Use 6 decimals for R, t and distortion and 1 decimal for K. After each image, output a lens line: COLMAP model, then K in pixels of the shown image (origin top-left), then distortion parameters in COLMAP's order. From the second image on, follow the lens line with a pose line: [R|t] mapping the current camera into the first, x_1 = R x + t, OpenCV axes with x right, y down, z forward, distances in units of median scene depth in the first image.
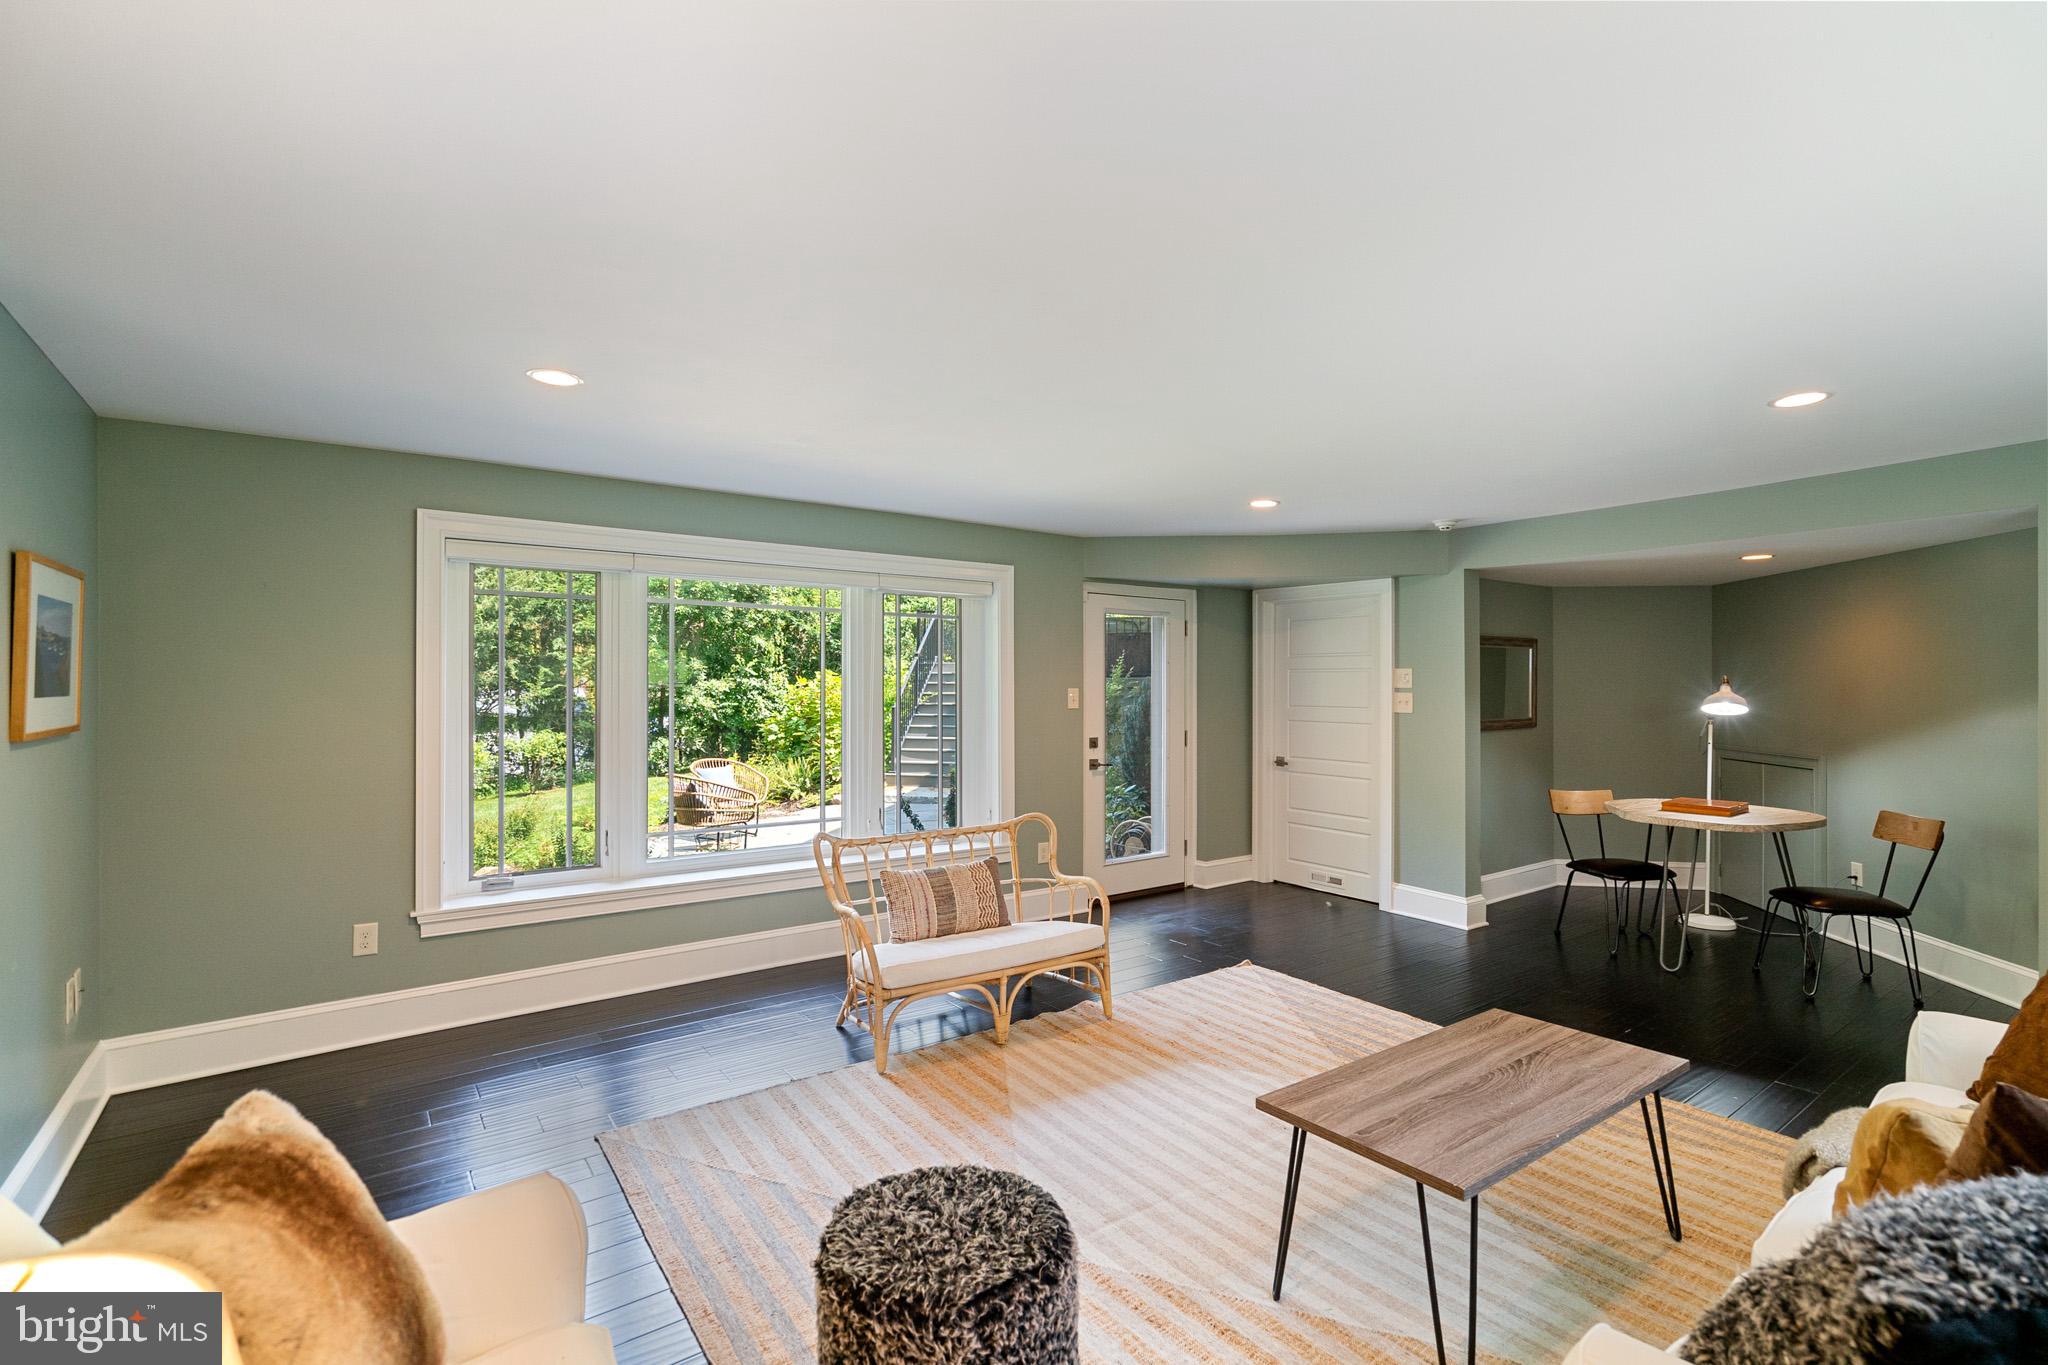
lens RADIAL K [[926.6, 0, 1024.0], [0, 926.6, 682.5], [0, 0, 1]] dist [-0.003425, 0.000003]
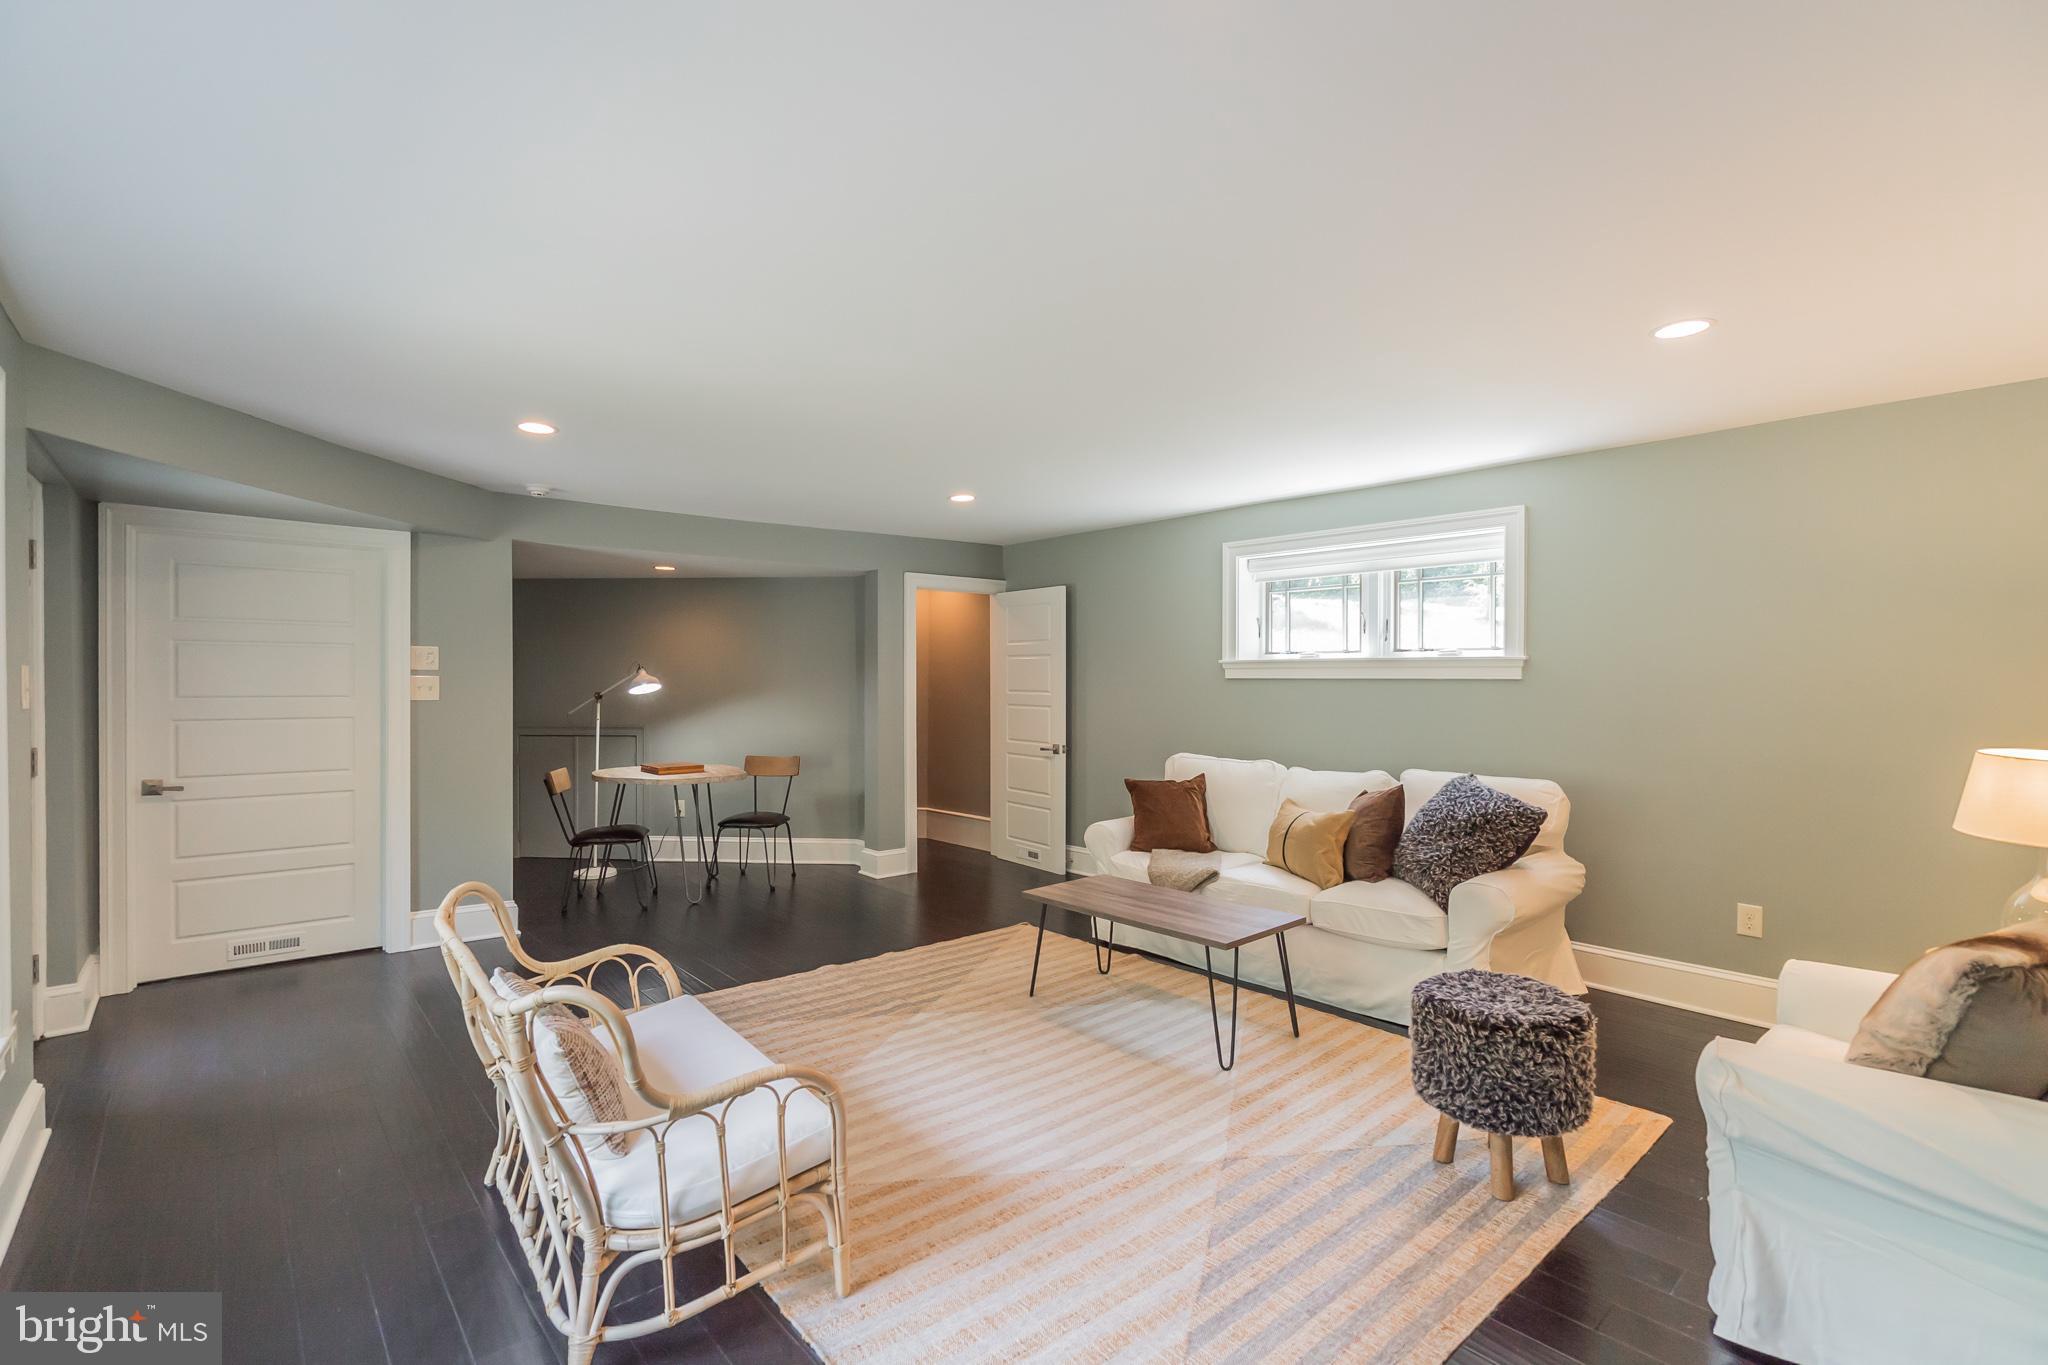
lens RADIAL K [[926.6, 0, 1024.0], [0, 926.6, 682.5], [0, 0, 1]] dist [-0.003425, 0.000003]
pose [[-0.085384, -0.009360, 0.996304, -0.687032], [-0.003850, 0.999952, 0.009064, 0.011639], [-0.996341, -0.003062, -0.085416, 0.836867]]
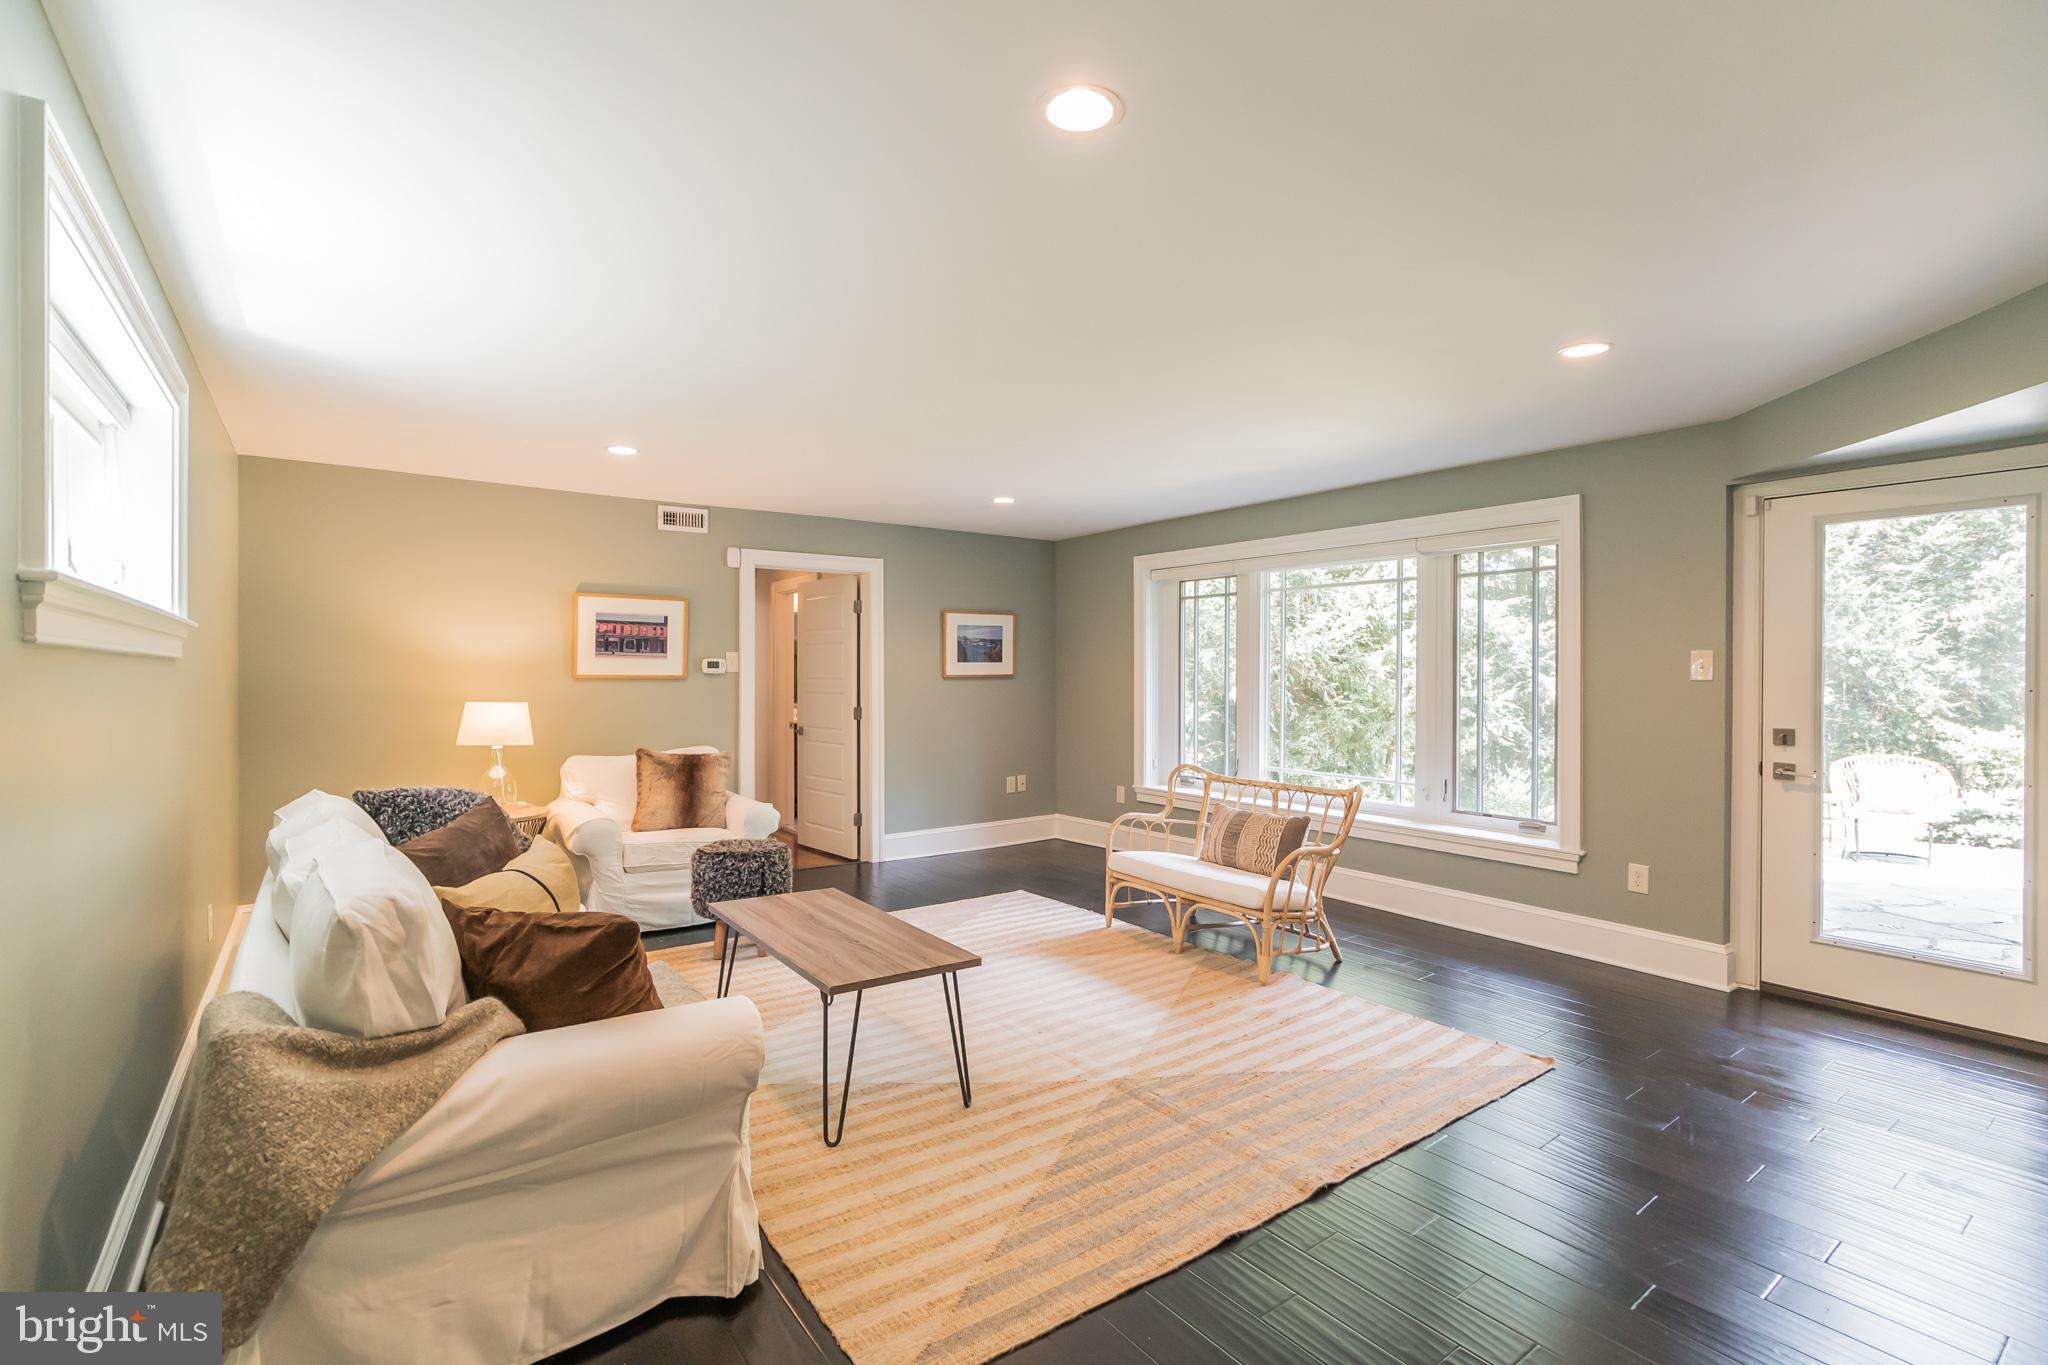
lens RADIAL K [[950.7, 0, 1009.7], [0, 950.7, 678.9], [0, 0, 1]] dist [-0.009410, -0.000897]
pose [[-0.018978, 0.006419, -0.999799, 1.152314], [0.004008, 0.999972, 0.006344, 0.031695], [0.999812, -0.003886, -0.019003, 0.785952]]
